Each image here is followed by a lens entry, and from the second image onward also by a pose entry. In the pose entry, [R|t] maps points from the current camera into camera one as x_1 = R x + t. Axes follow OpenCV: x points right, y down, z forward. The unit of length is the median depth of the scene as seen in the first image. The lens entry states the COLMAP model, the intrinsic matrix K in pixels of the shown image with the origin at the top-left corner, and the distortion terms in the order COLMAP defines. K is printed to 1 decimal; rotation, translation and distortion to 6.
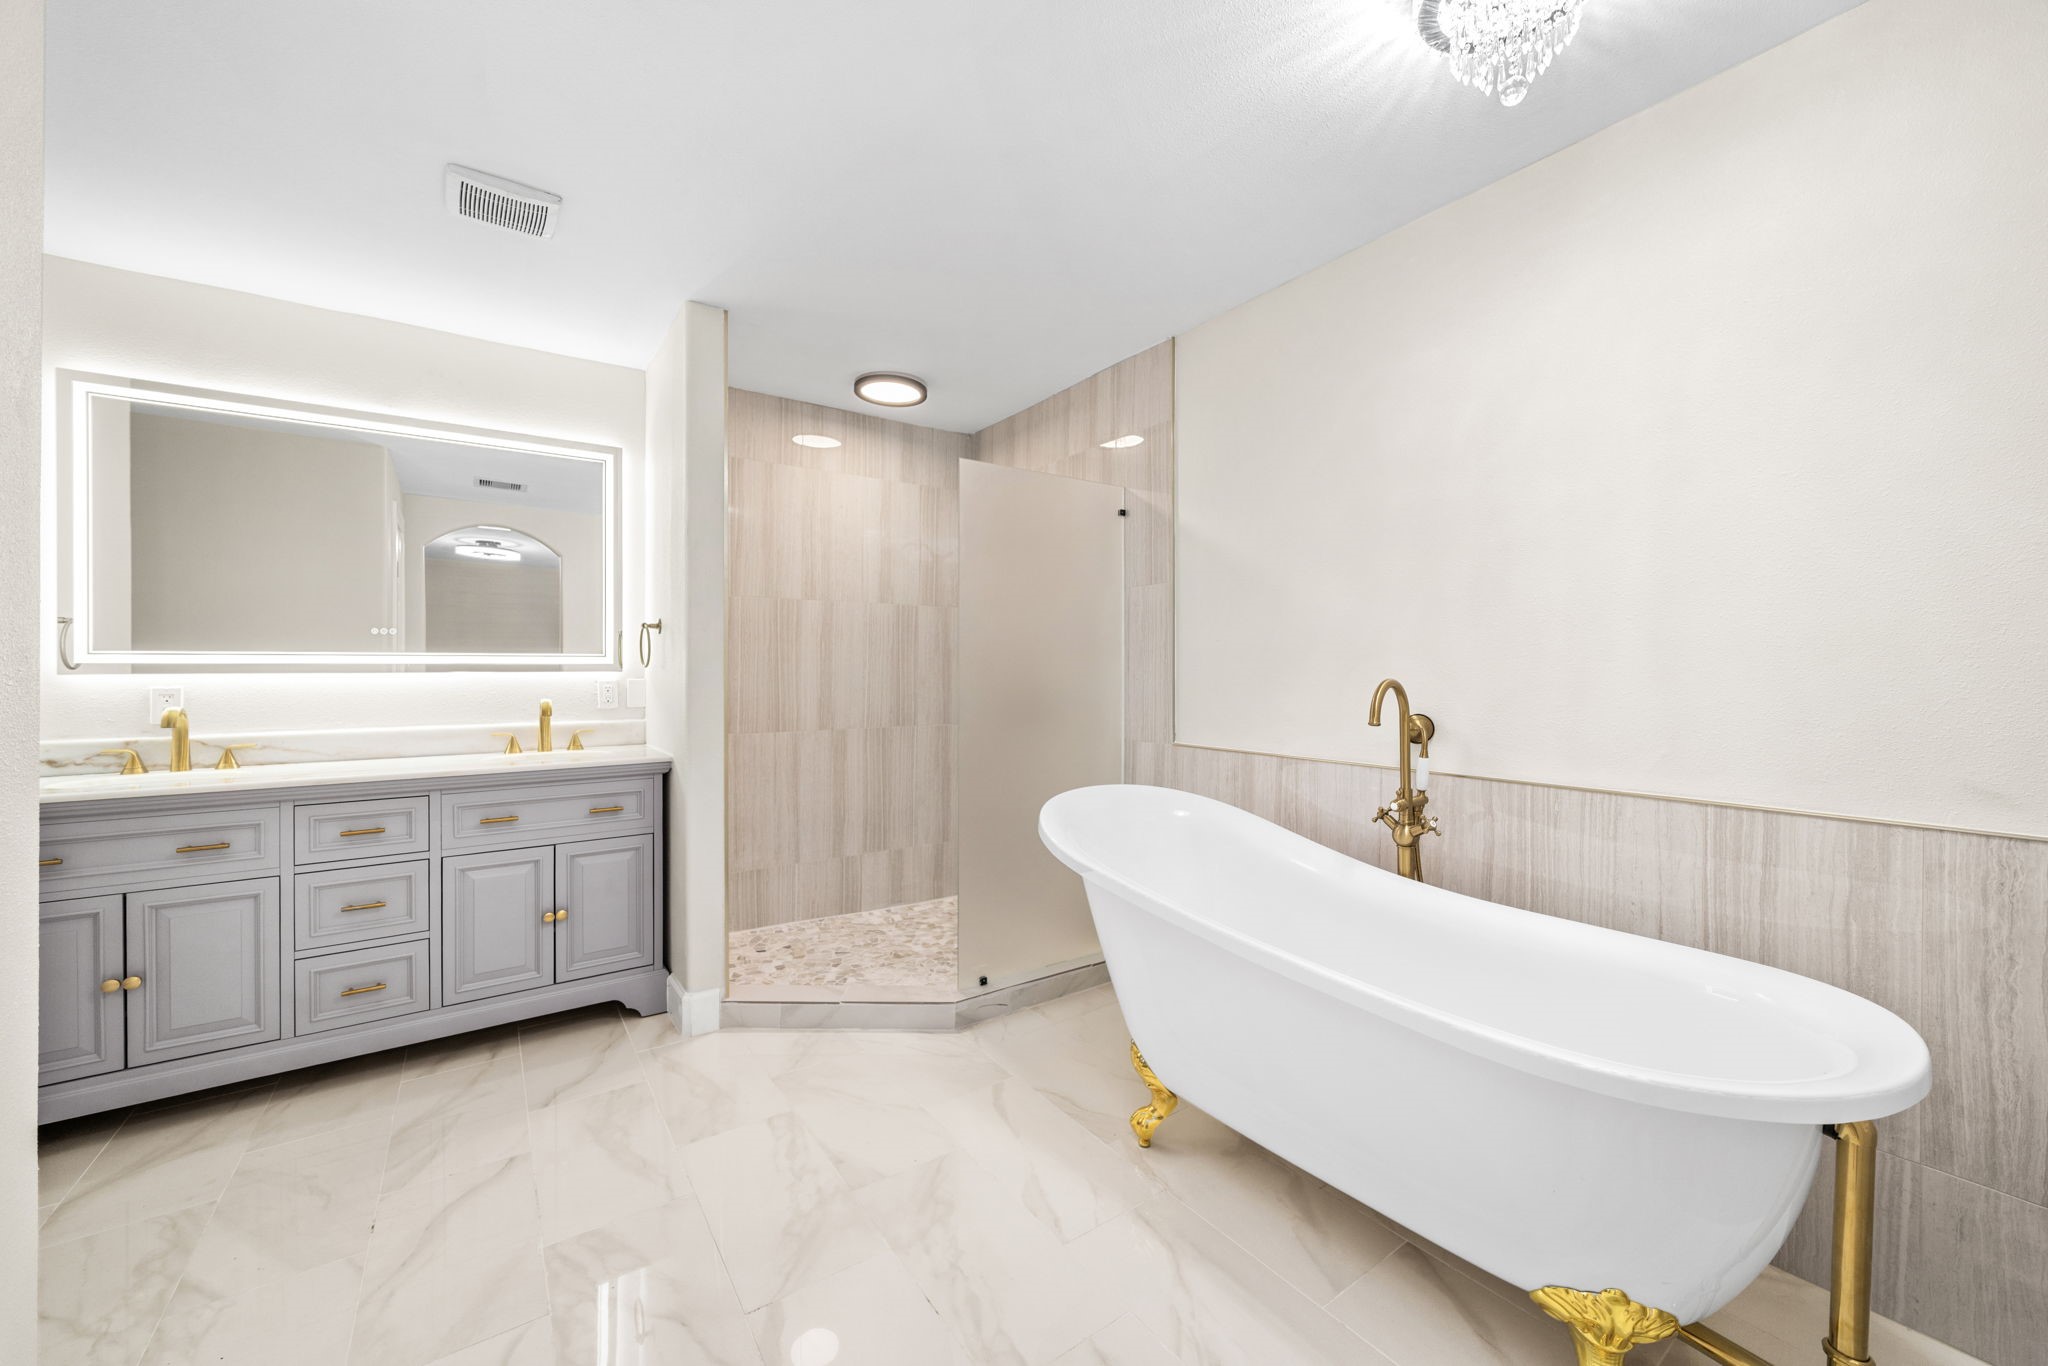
lens RADIAL K [[731.6, 0, 1031.8], [0, 731.6, 674.4], [0, 0, 1]] dist [-0.006373, 0.000045]
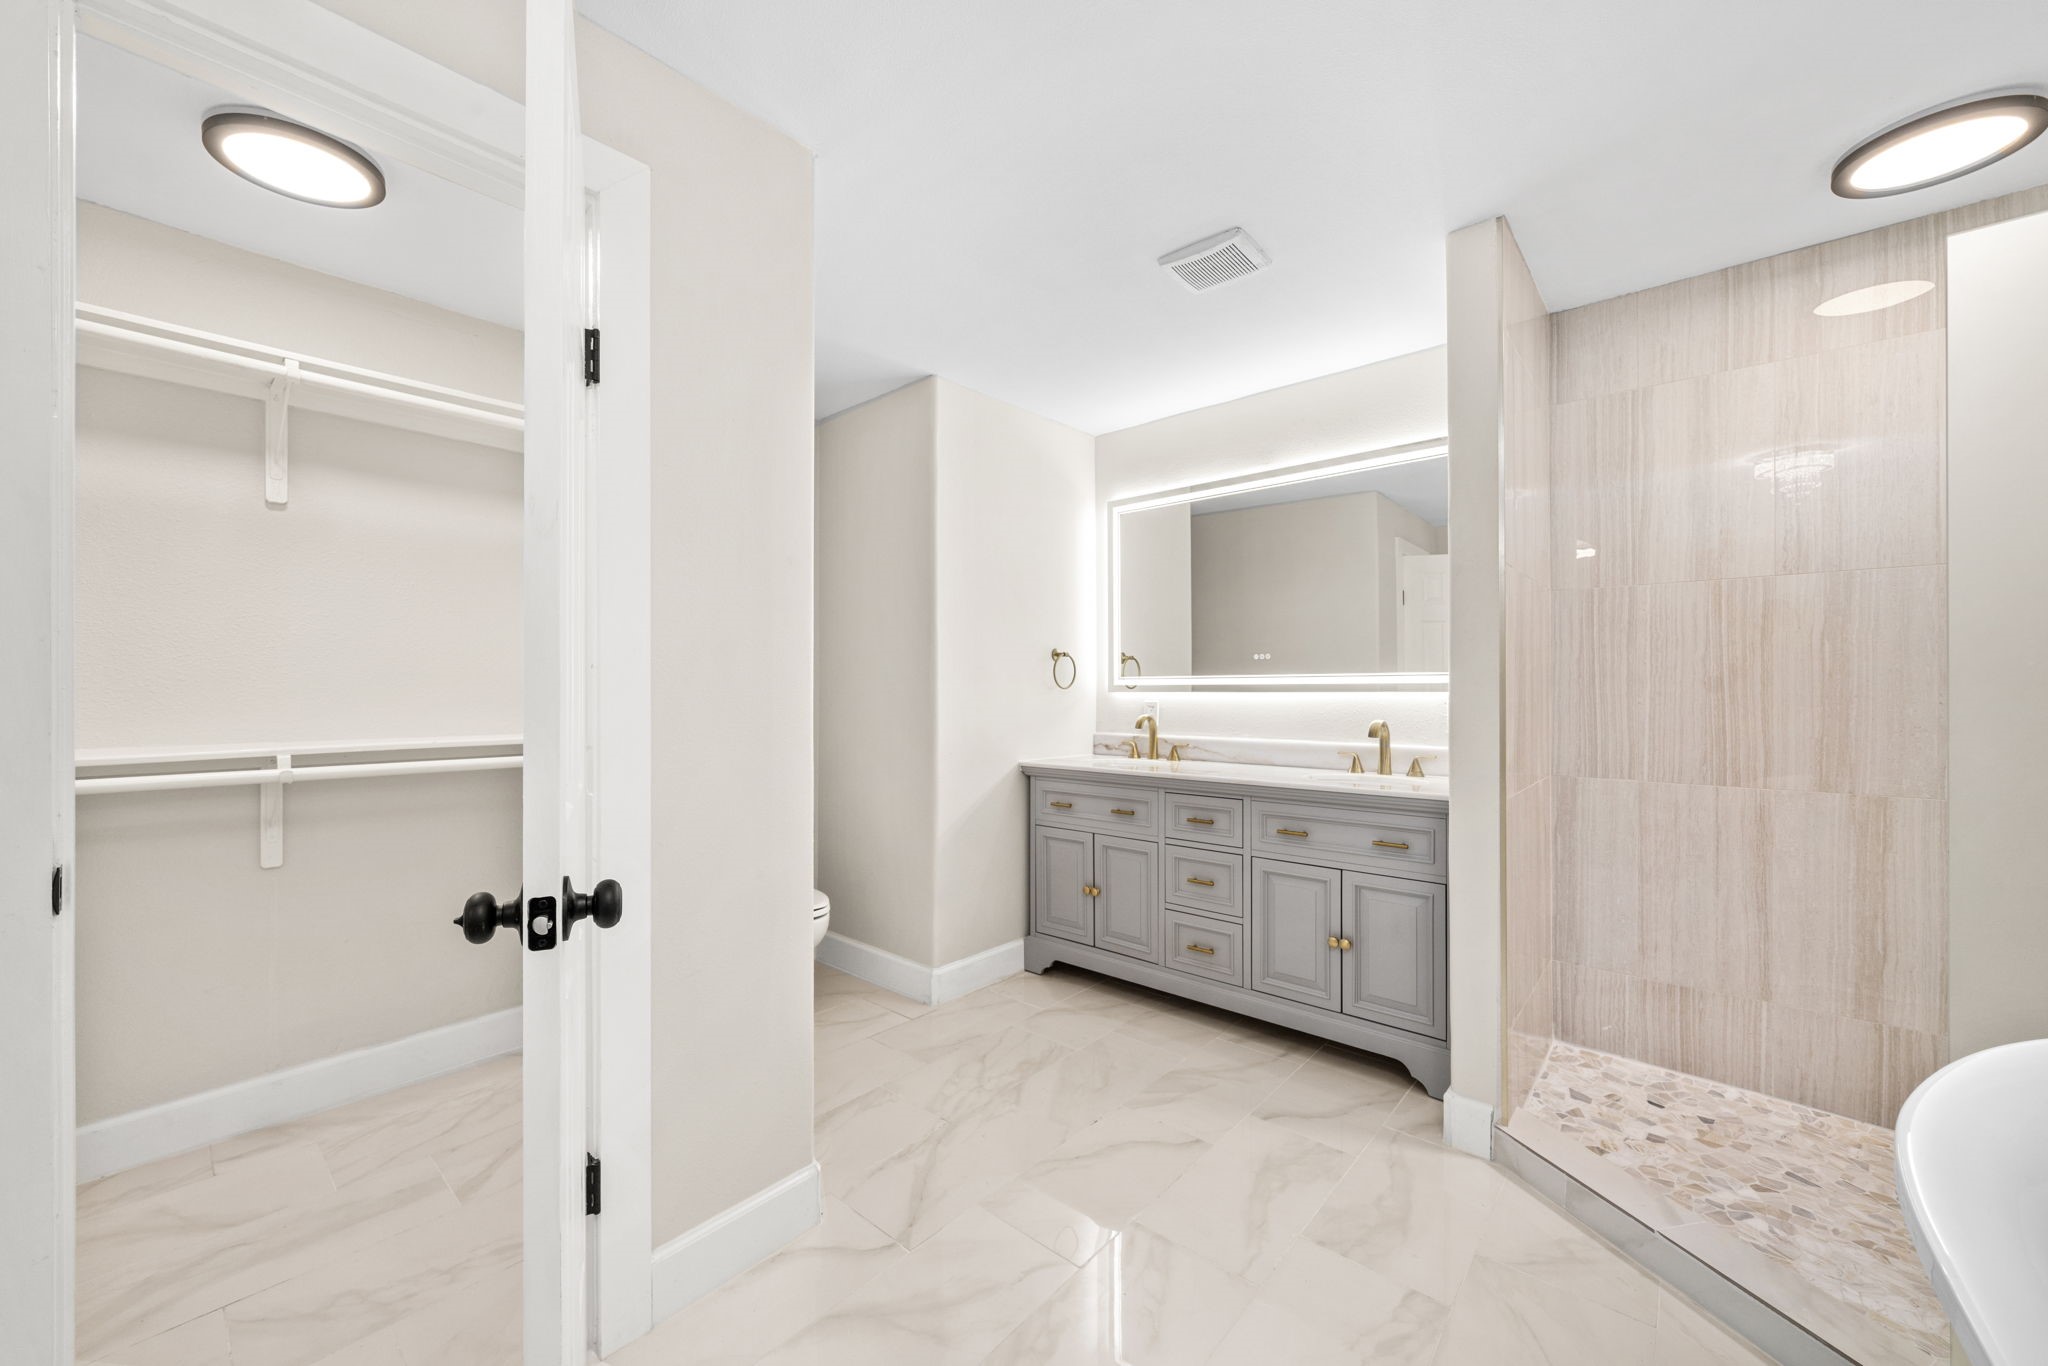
lens RADIAL K [[791.9, 0, 1037.7], [0, 791.9, 689.5], [0, 0, 1]] dist [-0.006448, 0.001343]
pose [[0.235767, -0.002337, -0.971807, 0.245112], [-0.007404, 0.999964, -0.004201, 0.001331], [0.971781, 0.008186, 0.235741, 0.318724]]
